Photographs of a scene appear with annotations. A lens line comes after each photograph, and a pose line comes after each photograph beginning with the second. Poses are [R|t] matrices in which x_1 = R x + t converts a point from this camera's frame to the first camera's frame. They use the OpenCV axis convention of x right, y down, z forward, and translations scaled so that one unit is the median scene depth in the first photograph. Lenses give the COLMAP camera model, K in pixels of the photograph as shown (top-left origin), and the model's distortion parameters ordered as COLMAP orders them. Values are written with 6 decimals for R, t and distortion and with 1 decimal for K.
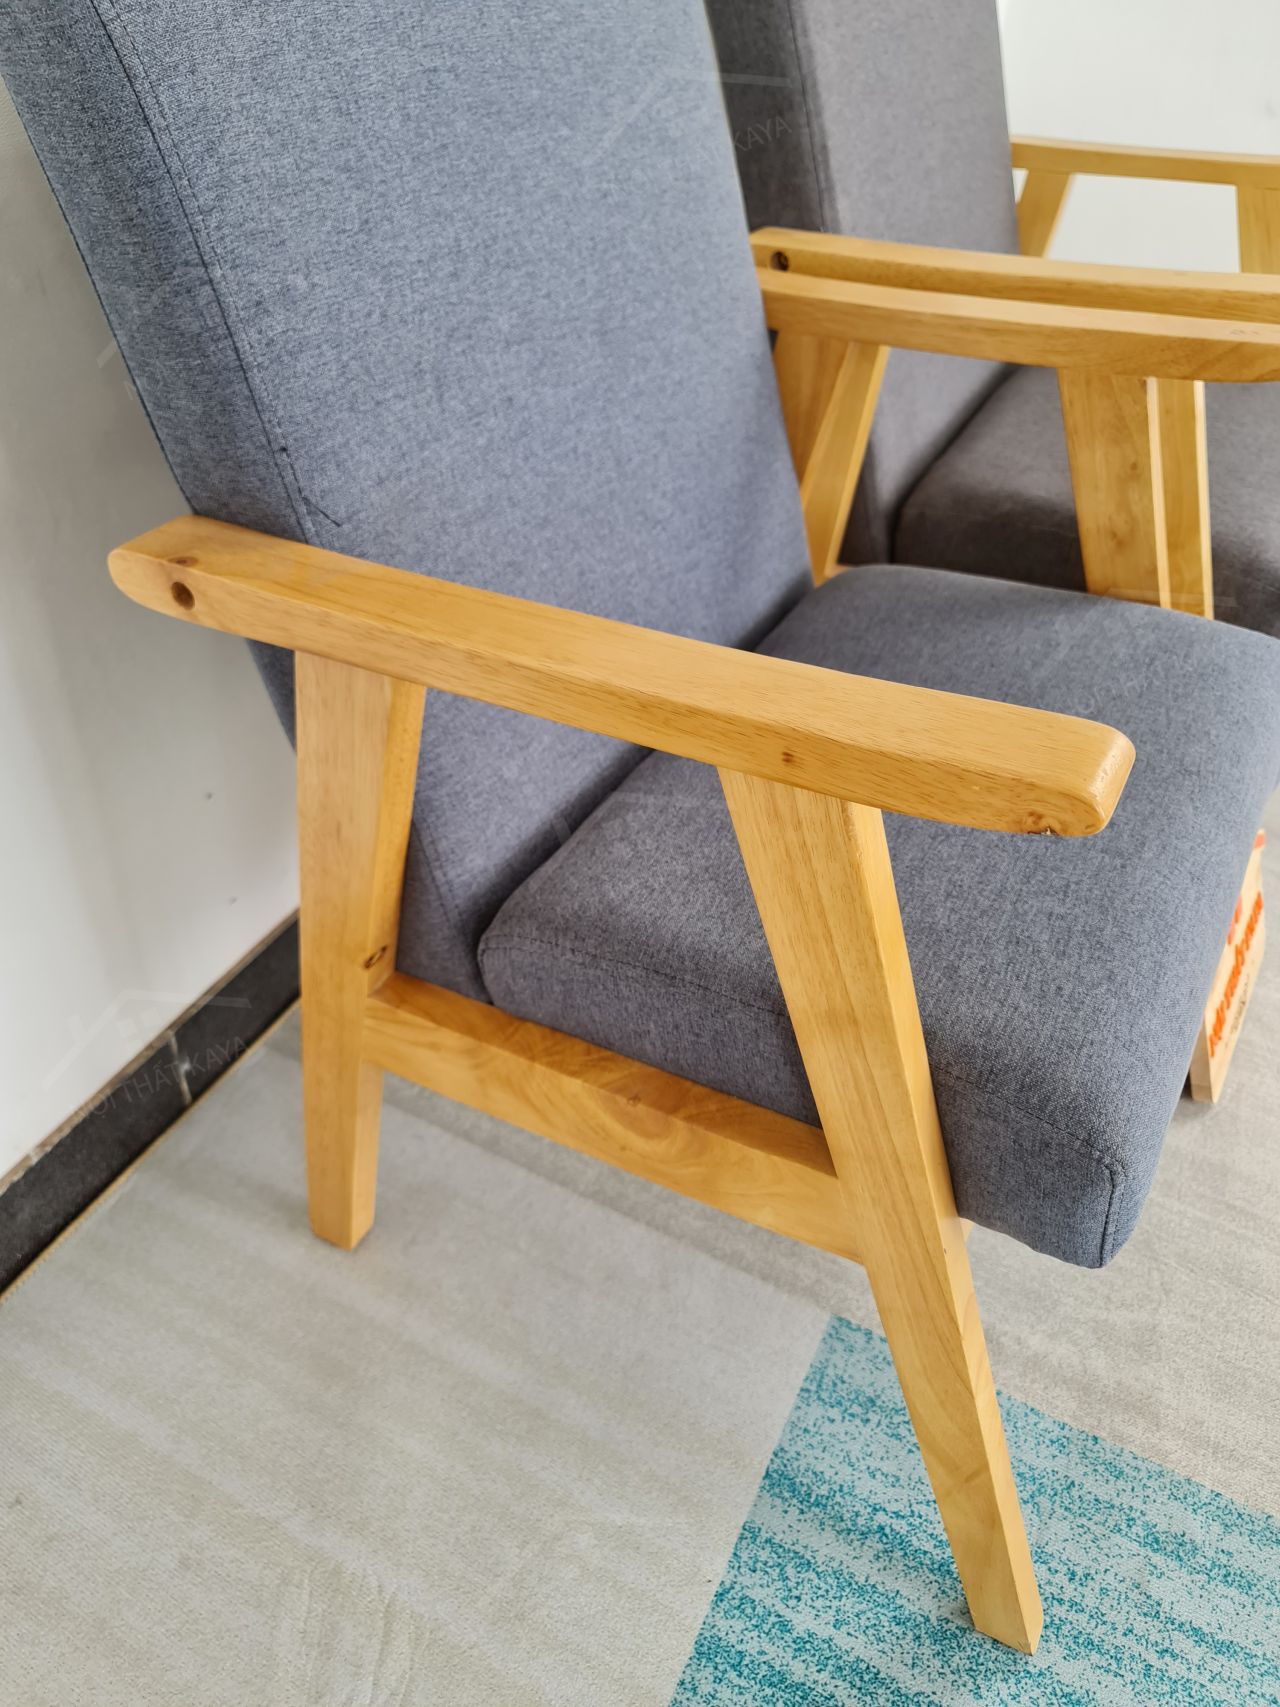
lens RADIAL K [[1223.1, 0, 649.6], [0, 1223.1, 902.0], [0, 0, 1]] dist [0.057474, -0.042177]
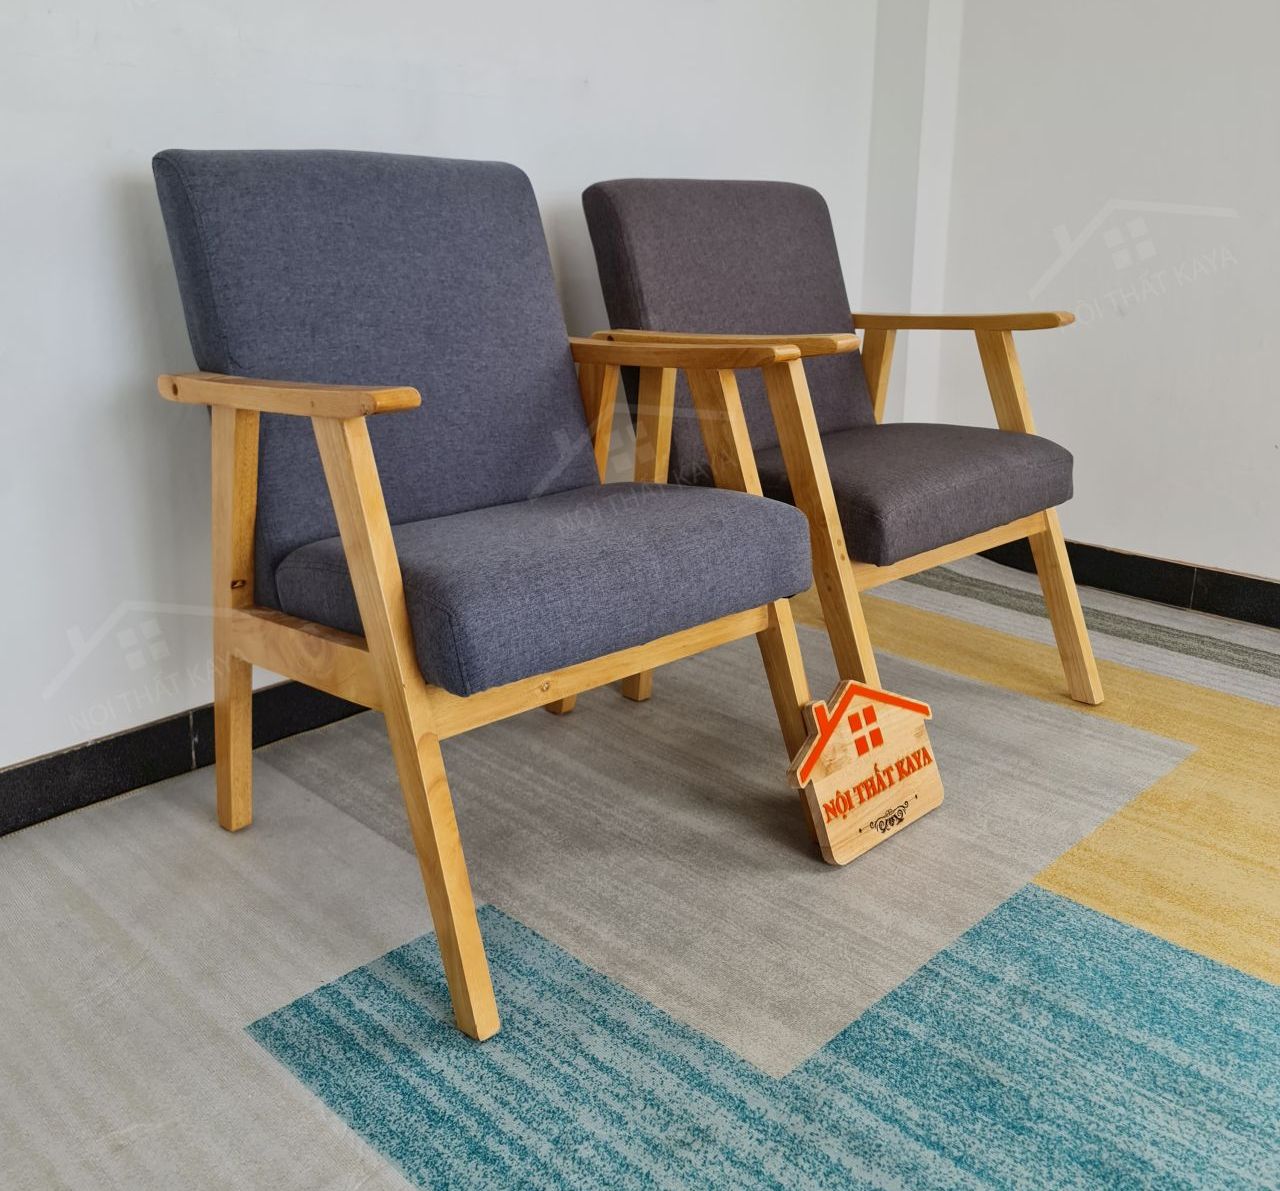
lens RADIAL K [[1222.5, 0, 641.2], [0, 1222.5, 571.8], [0, 0, 1]] dist [0.010517, 0.147774]
pose [[0.952080, 0.058283, -0.300246, 1.078939], [-0.178917, 0.902316, -0.392192, 0.746963], [0.248059, 0.427117, 0.869504, -0.631125]]
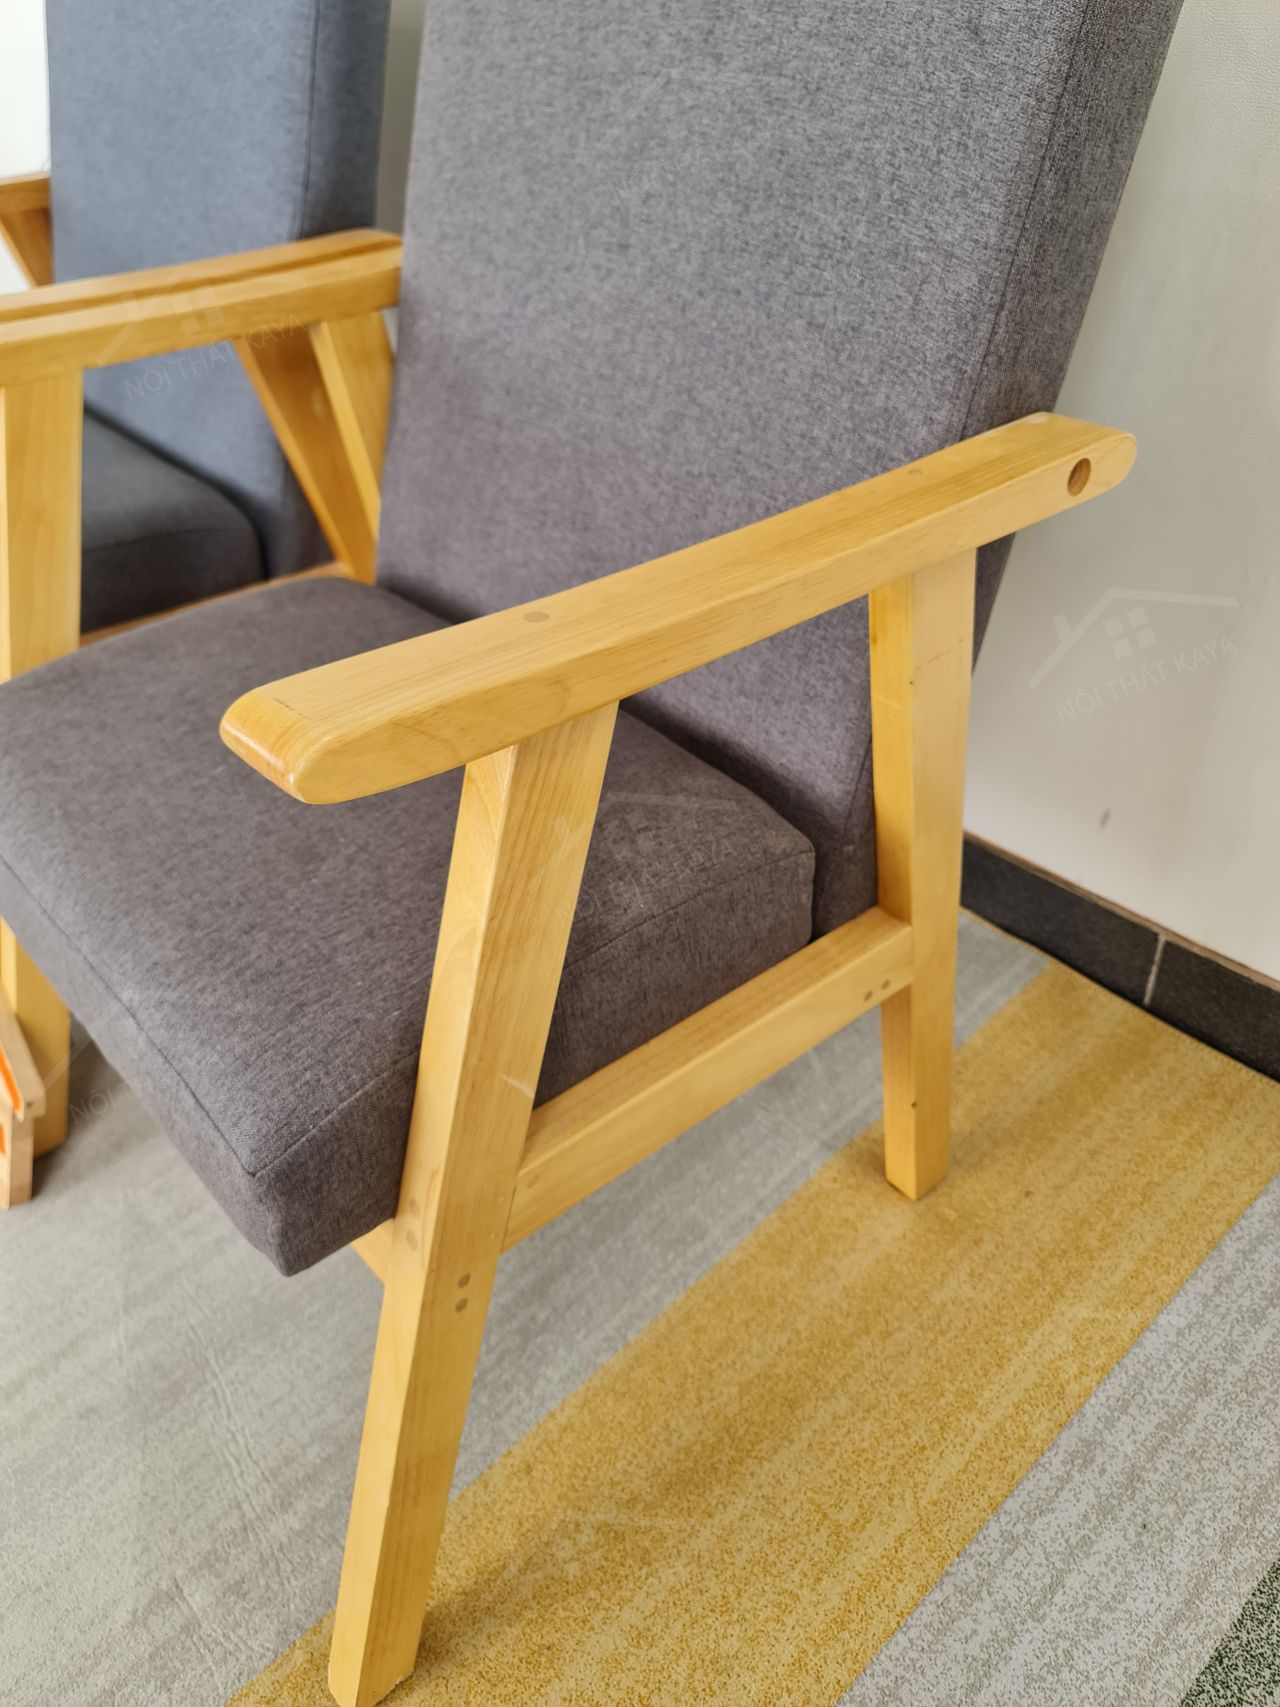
lens RADIAL K [[1223.1, 0, 649.6], [0, 1223.1, 902.0], [0, 0, 1]] dist [0.057474, -0.042177]
pose [[-0.335949, 0.595616, -0.729643, 1.558922], [-0.590425, 0.470397, 0.655839, -1.567221], [0.733850, 0.651128, 0.193637, 1.942026]]
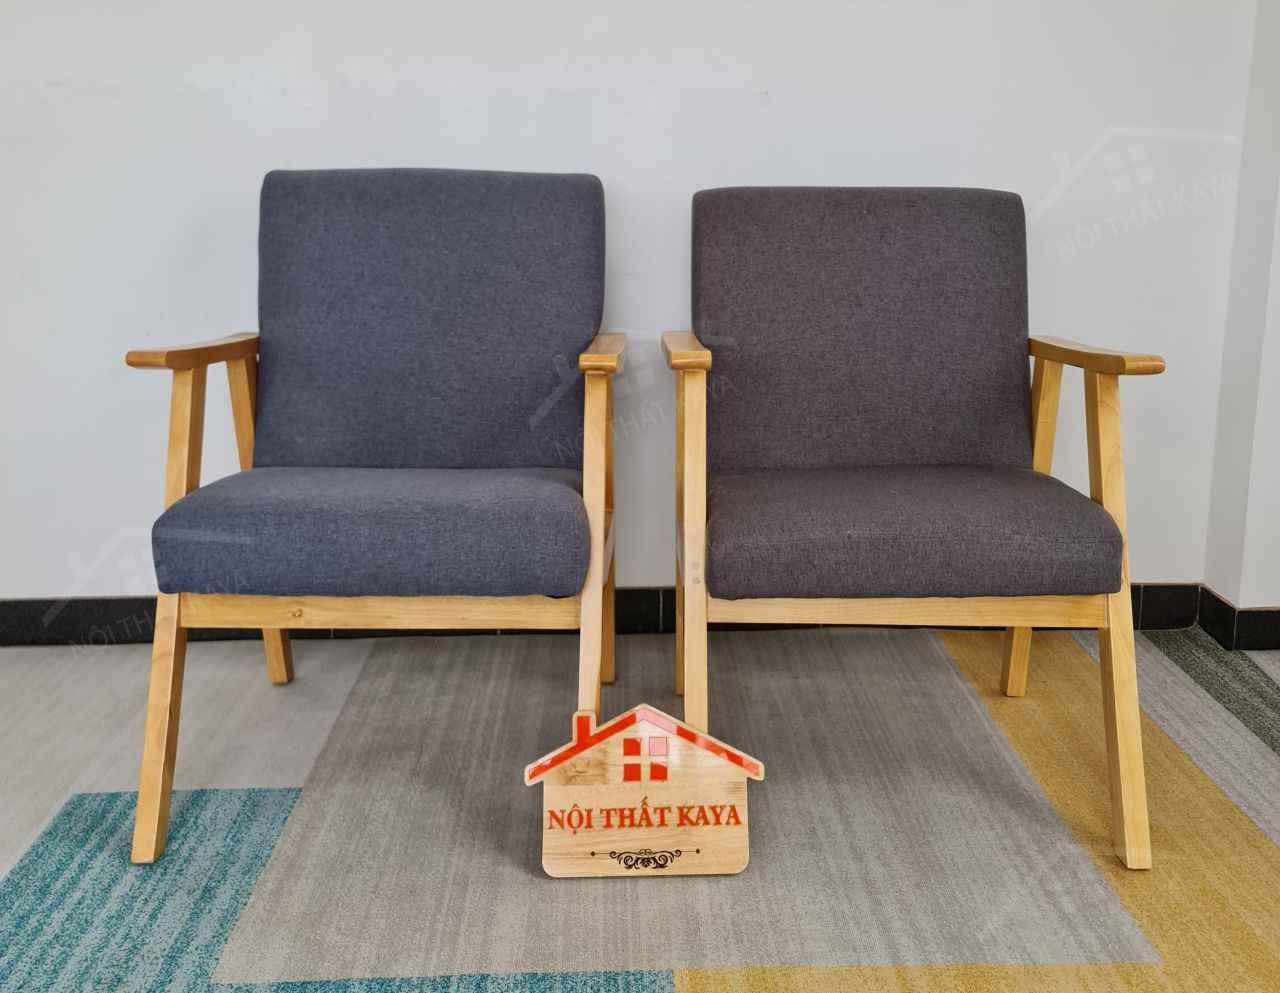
lens RADIAL K [[1222.0, 0, 666.2], [0, 1222.0, 494.0], [0, 0, 1]] dist [0.043764, -0.022119]
pose [[0.489593, 0.183607, -0.852401, 2.671938], [-0.567099, 0.809628, -0.151331, -0.065099], [0.662342, 0.557487, 0.500512, 0.289823]]
